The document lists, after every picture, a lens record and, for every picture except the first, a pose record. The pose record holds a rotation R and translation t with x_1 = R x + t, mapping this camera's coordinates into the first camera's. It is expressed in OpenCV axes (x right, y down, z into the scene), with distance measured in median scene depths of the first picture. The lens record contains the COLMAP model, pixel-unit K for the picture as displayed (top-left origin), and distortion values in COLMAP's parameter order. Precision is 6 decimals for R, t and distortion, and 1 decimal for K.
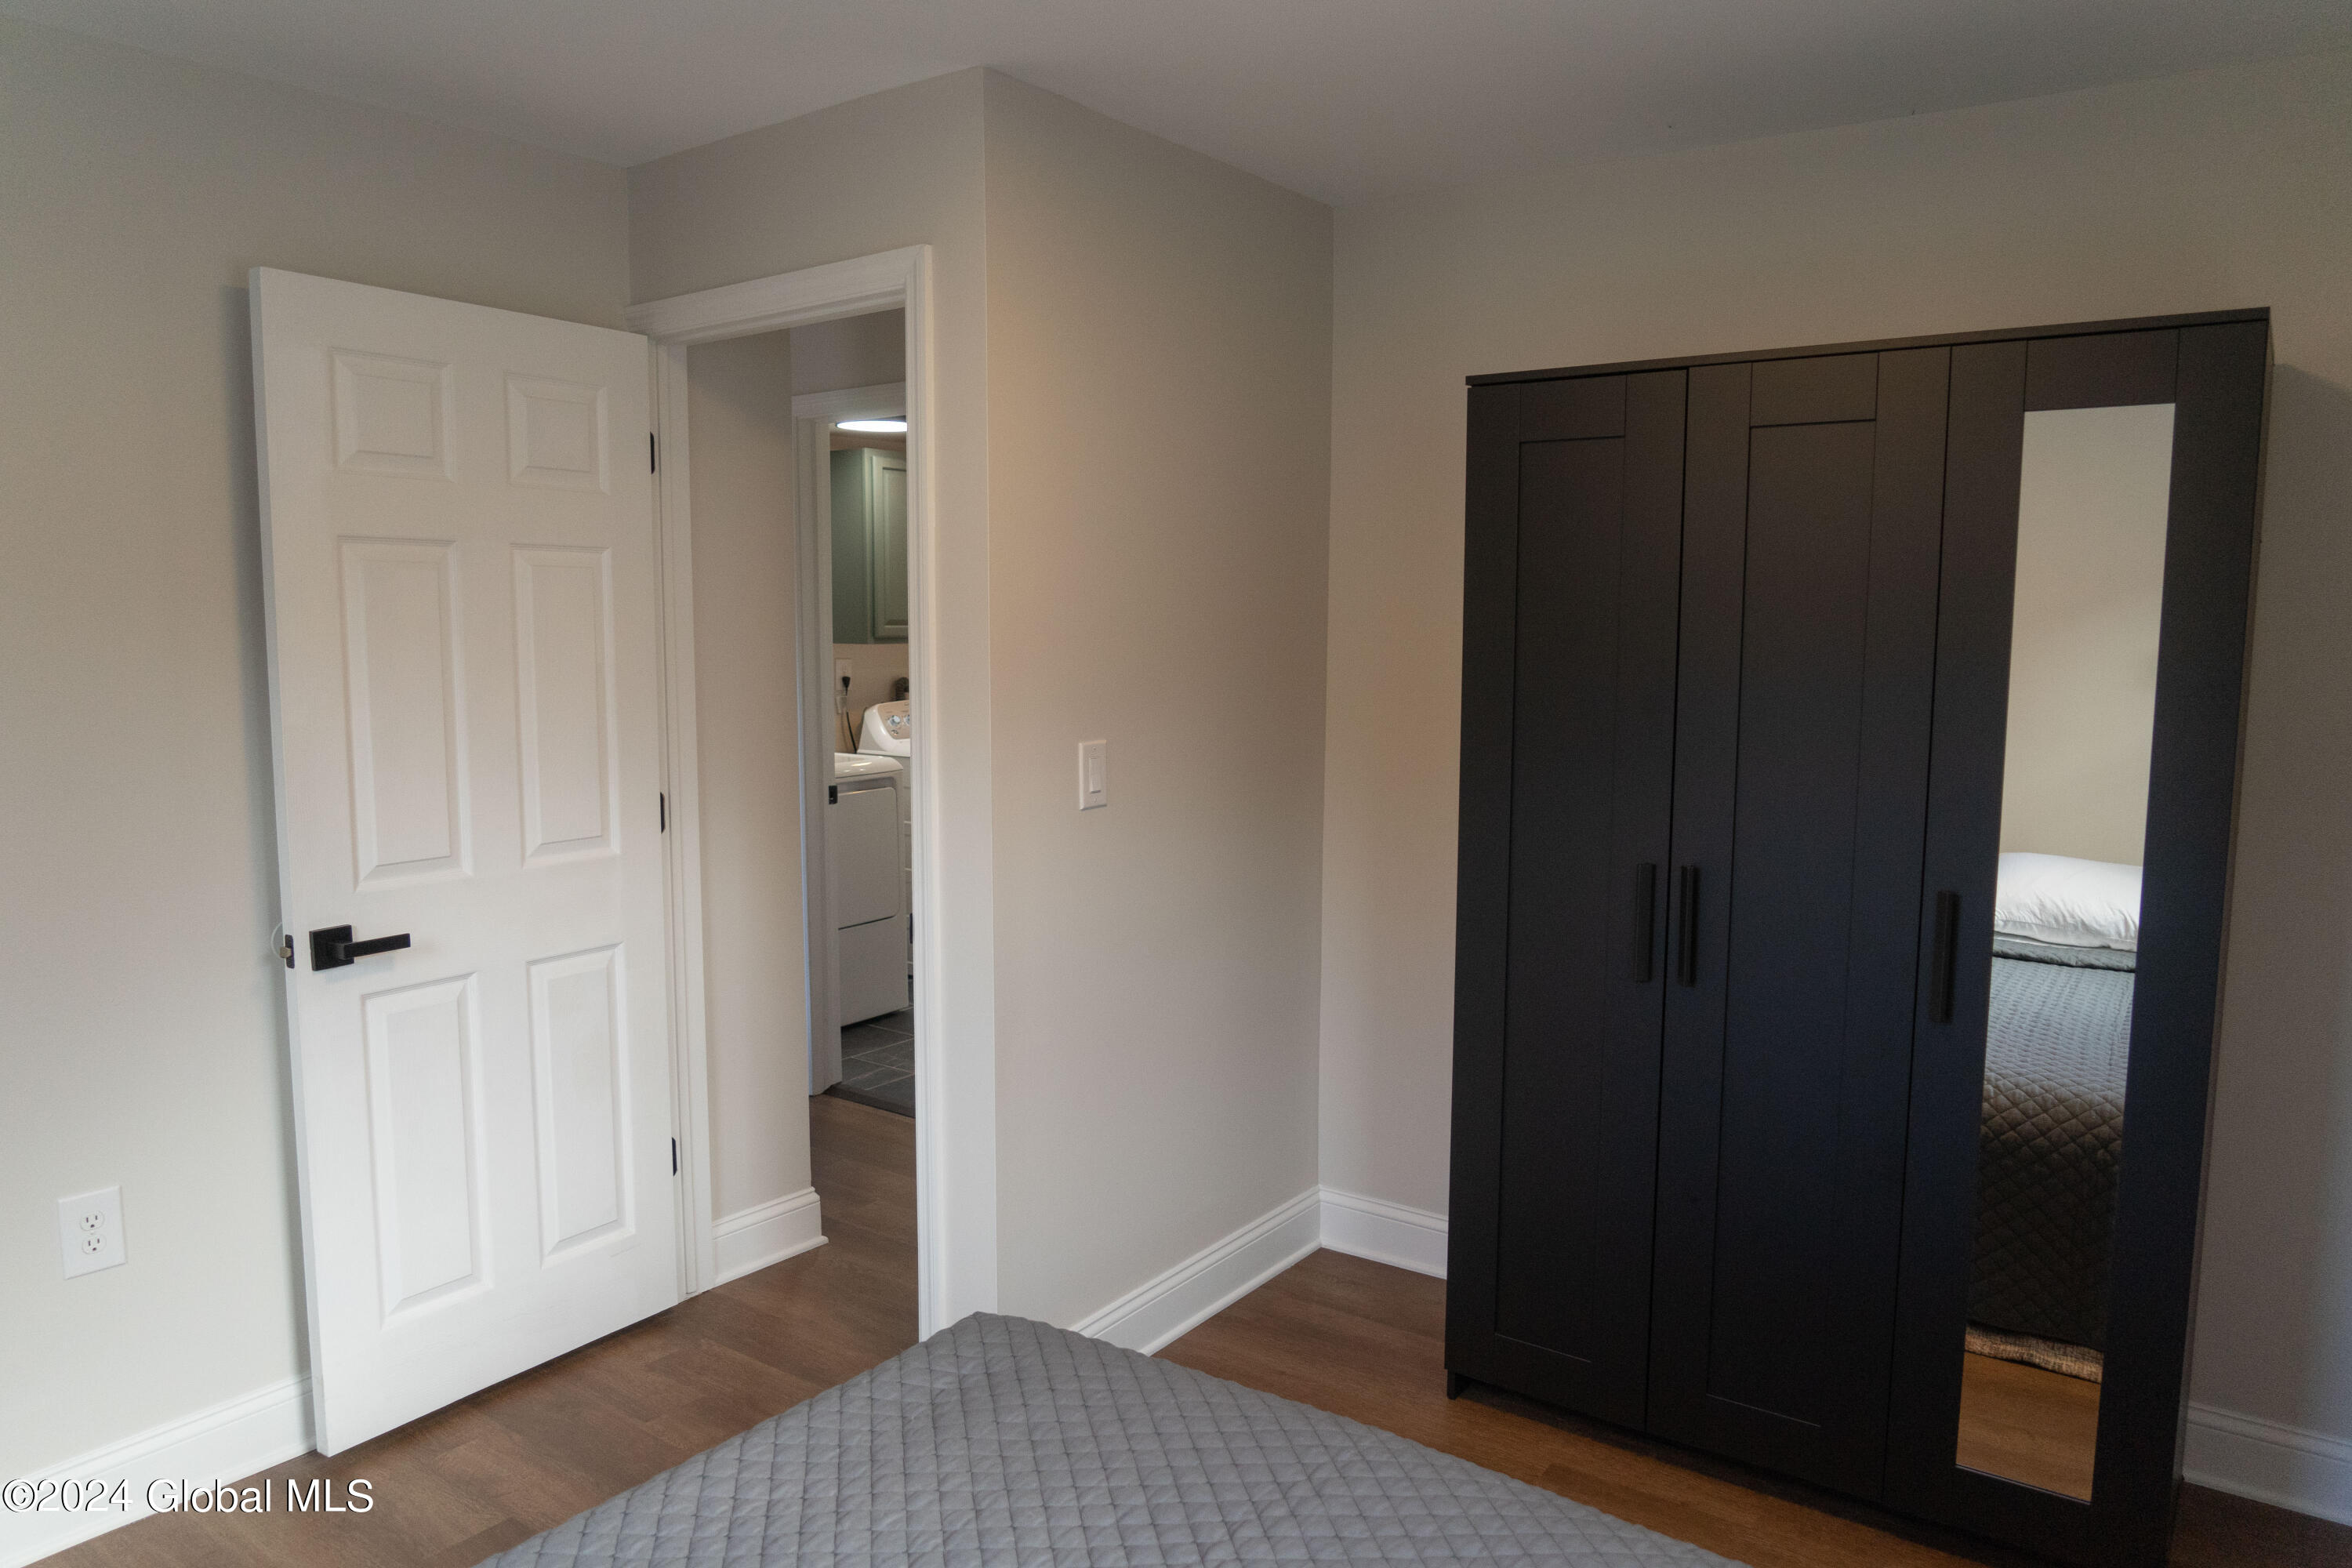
lens RADIAL K [[1560.1, 0, 1171.5], [0, 1560.1, 783.1], [0, 0, 1]] dist [-0.031356, 0.006236]
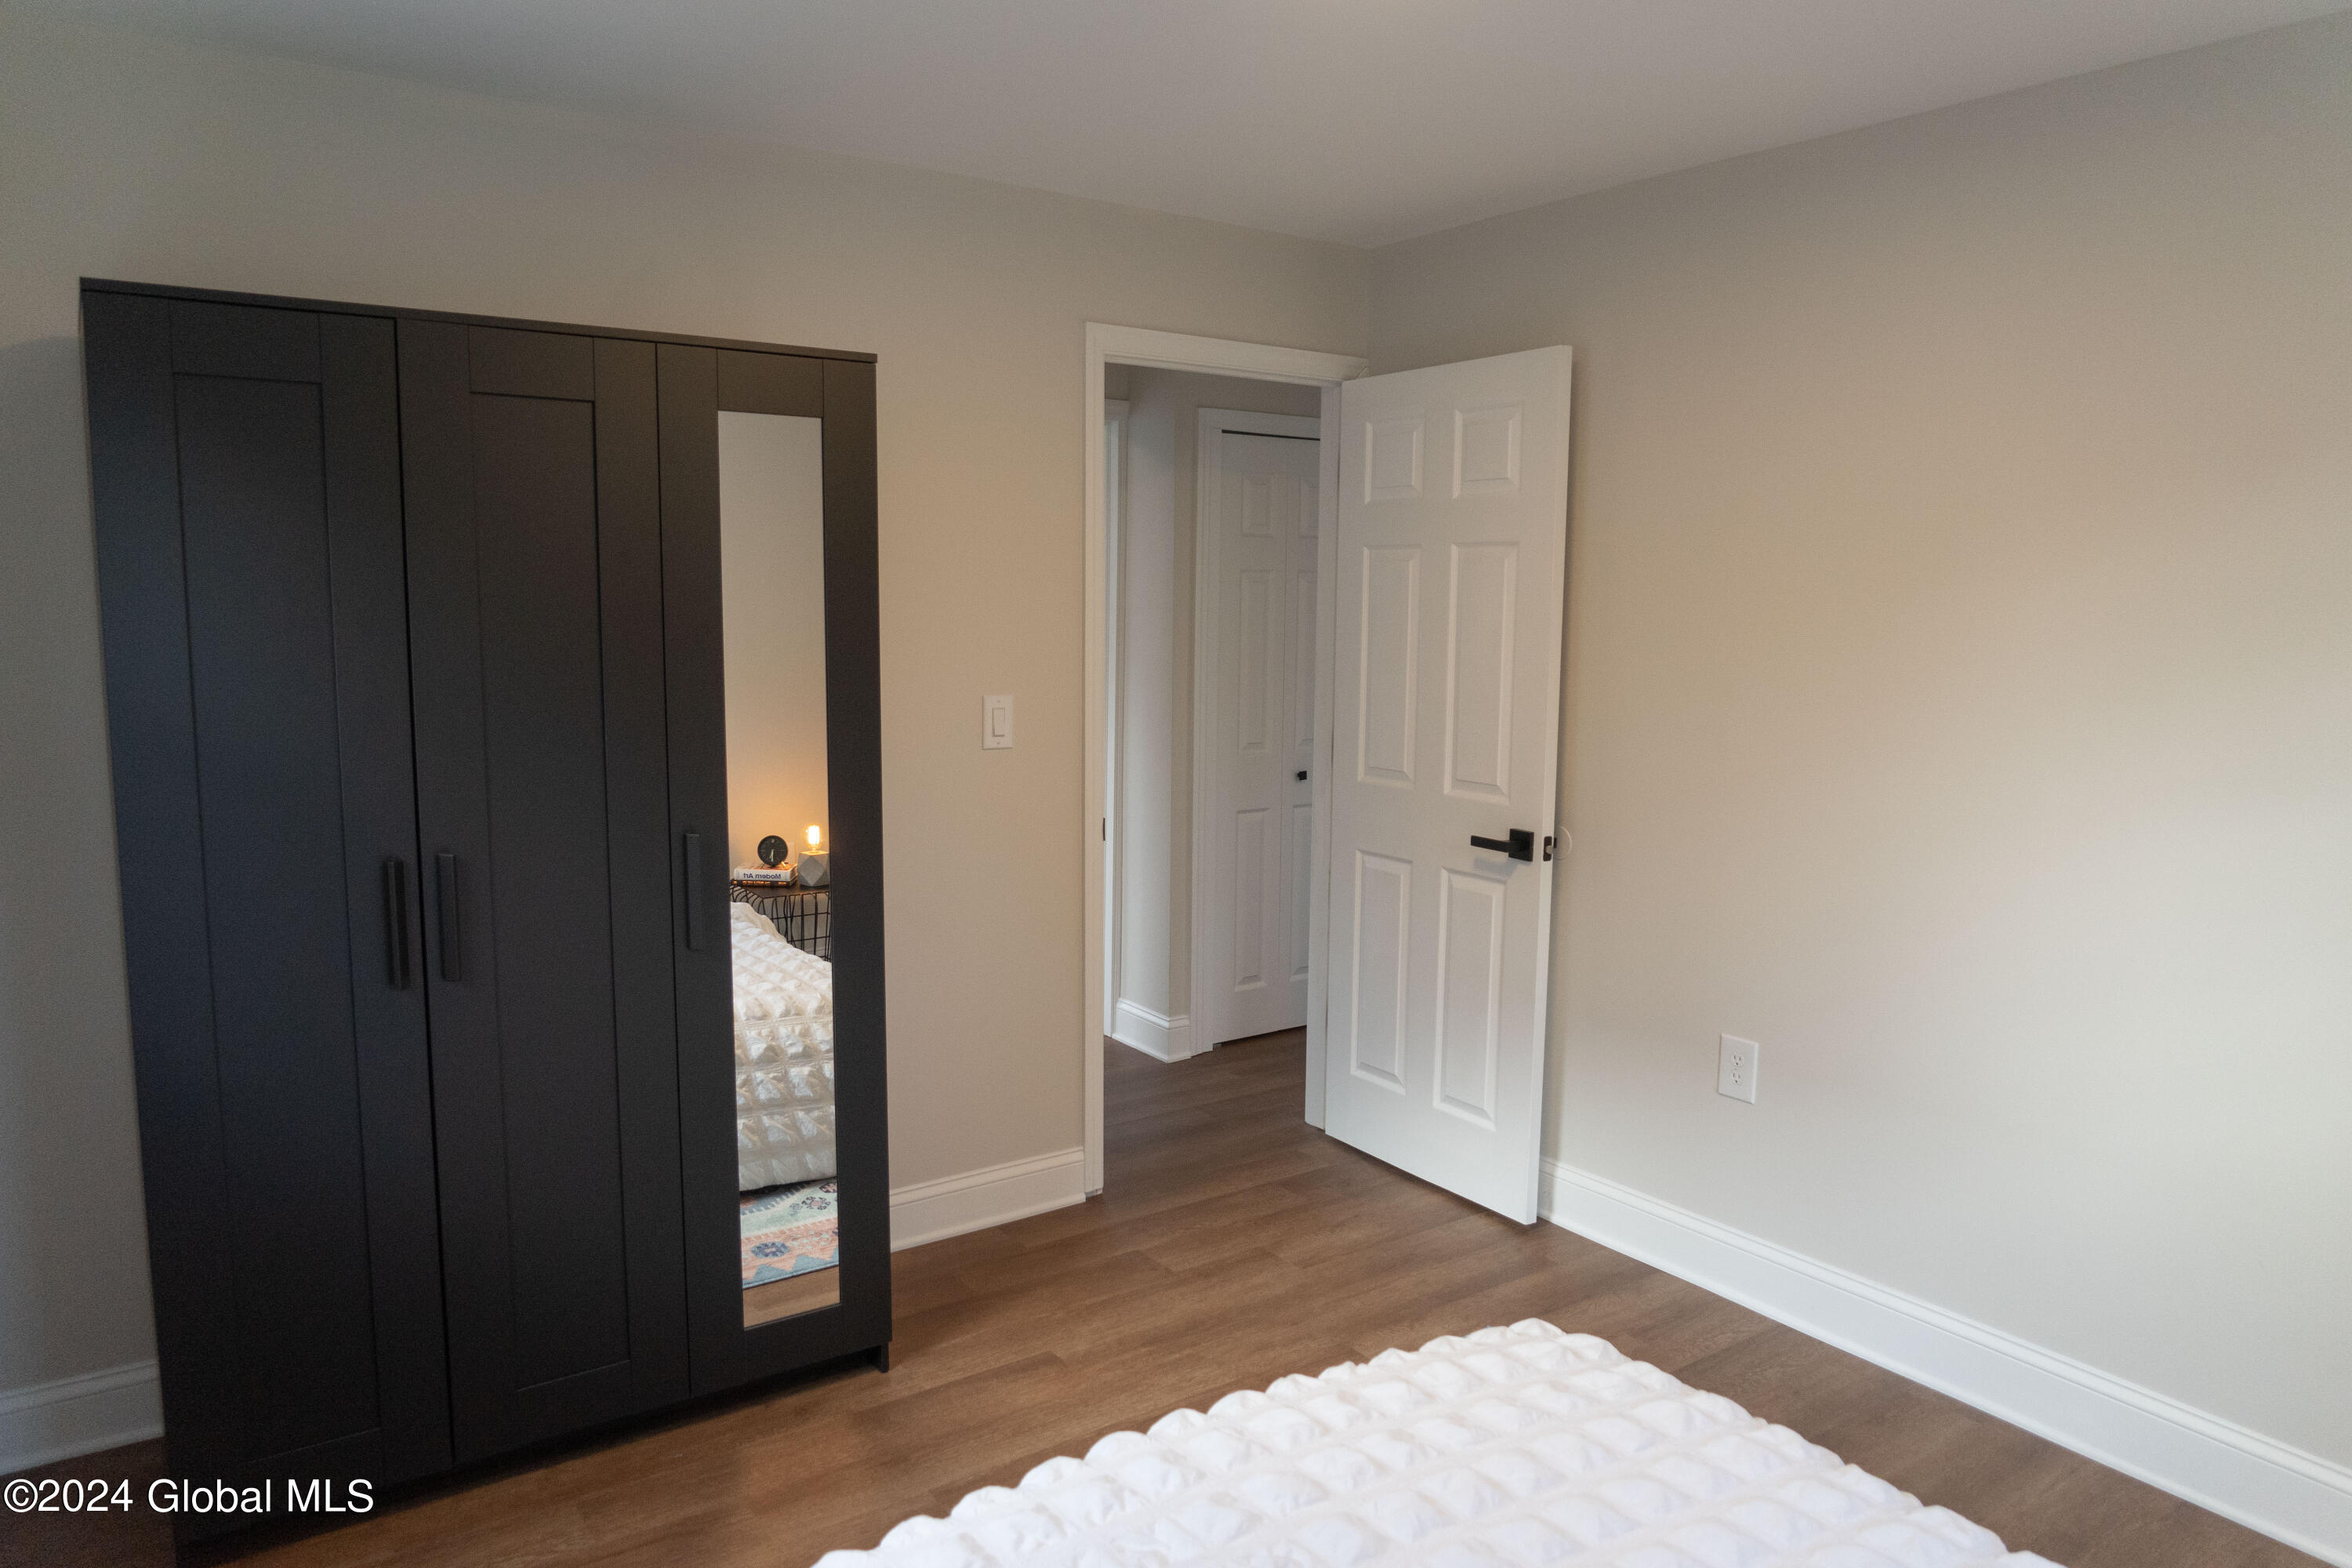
lens RADIAL K [[1560.1, 0, 1171.5], [0, 1560.1, 783.1], [0, 0, 1]] dist [-0.031356, 0.006236]
pose [[0.311640, -0.122211, 0.942308, -0.465449], [0.091190, 0.990964, 0.098363, -0.049952], [-0.945814, 0.055276, 0.319968, 0.327015]]
